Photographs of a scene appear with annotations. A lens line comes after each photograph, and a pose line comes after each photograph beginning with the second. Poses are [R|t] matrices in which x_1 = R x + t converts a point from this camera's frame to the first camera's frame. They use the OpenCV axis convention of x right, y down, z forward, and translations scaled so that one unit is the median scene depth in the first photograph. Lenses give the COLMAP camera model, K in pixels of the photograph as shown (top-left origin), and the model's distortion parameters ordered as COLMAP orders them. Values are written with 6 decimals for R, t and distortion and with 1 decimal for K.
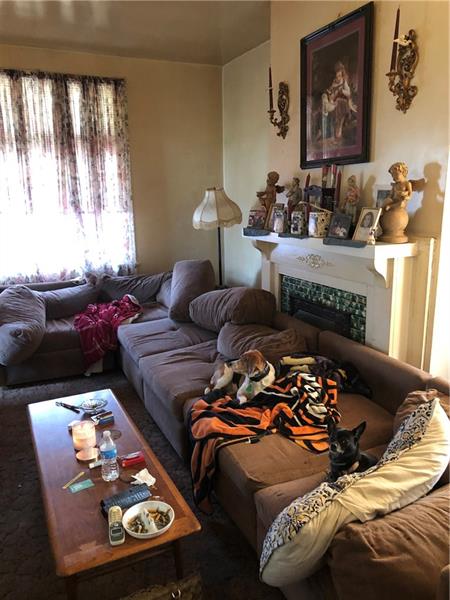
lens RADIAL K [[489.2, 0, 222.6], [0, 489.2, 291.4], [0, 0, 1]] dist [0.028915, -0.002411]
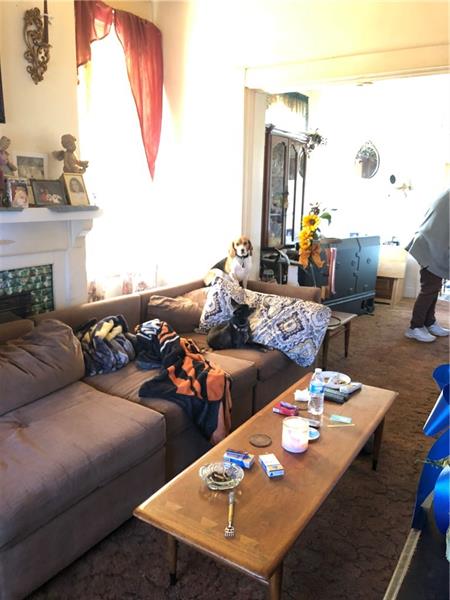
lens RADIAL K [[489.2, 0, 222.6], [0, 489.2, 291.4], [0, 0, 1]] dist [0.028915, -0.002411]
pose [[-0.525992, -0.164648, 0.834400, -0.711982], [0.161035, 0.944055, 0.287799, -0.164041], [-0.835105, 0.285748, -0.470051, 1.158728]]
